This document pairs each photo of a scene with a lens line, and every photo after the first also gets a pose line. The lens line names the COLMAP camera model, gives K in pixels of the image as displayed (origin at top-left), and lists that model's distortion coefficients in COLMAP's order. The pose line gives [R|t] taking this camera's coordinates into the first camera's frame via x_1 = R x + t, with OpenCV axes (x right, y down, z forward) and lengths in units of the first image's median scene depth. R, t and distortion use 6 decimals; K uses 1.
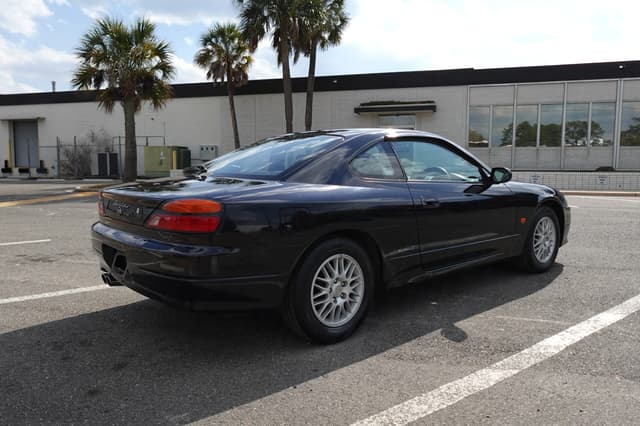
lens RADIAL K [[539.1, 0, 336.7], [0, 539.1, 216.1], [0, 0, 1]] dist [-0.005847, 0.001290]
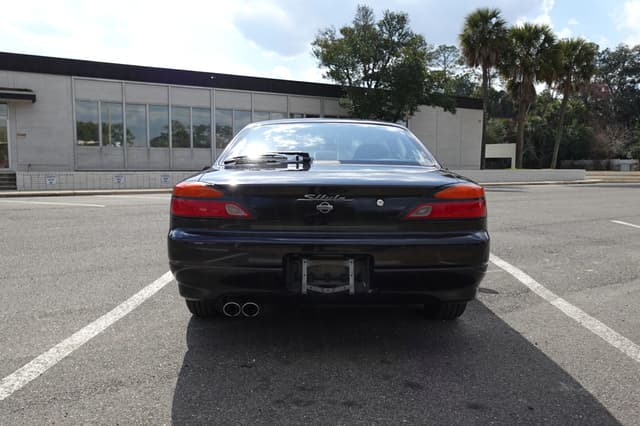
lens RADIAL K [[562.9, 0, 308.0], [0, 562.9, 211.2], [0, 0, 1]] dist [0.017491, 0.010041]
pose [[0.611542, -0.064534, 0.788576, -0.294835], [0.082008, 0.996470, 0.017950, -0.005740], [-0.786950, 0.053692, 0.614676, 0.141701]]
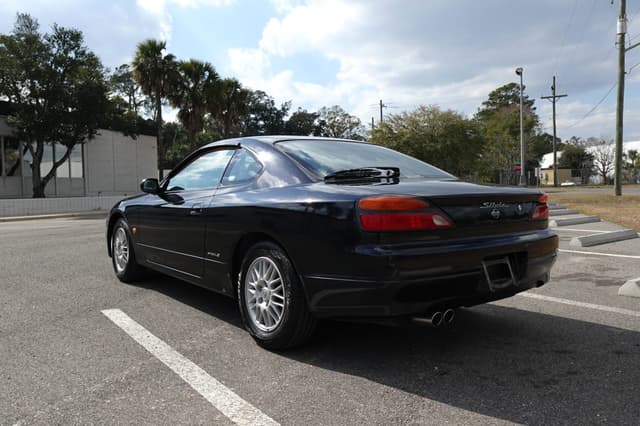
lens RADIAL K [[550.8, 0, 320.0], [0, 550.8, 213.0], [0, 0, 1]] dist [-0.046360, 0.175381]
pose [[-0.050867, -0.046737, 0.997611, -0.358042], [0.127416, 0.990438, 0.052898, -0.026318], [-0.990544, 0.129803, -0.044425, 0.366232]]
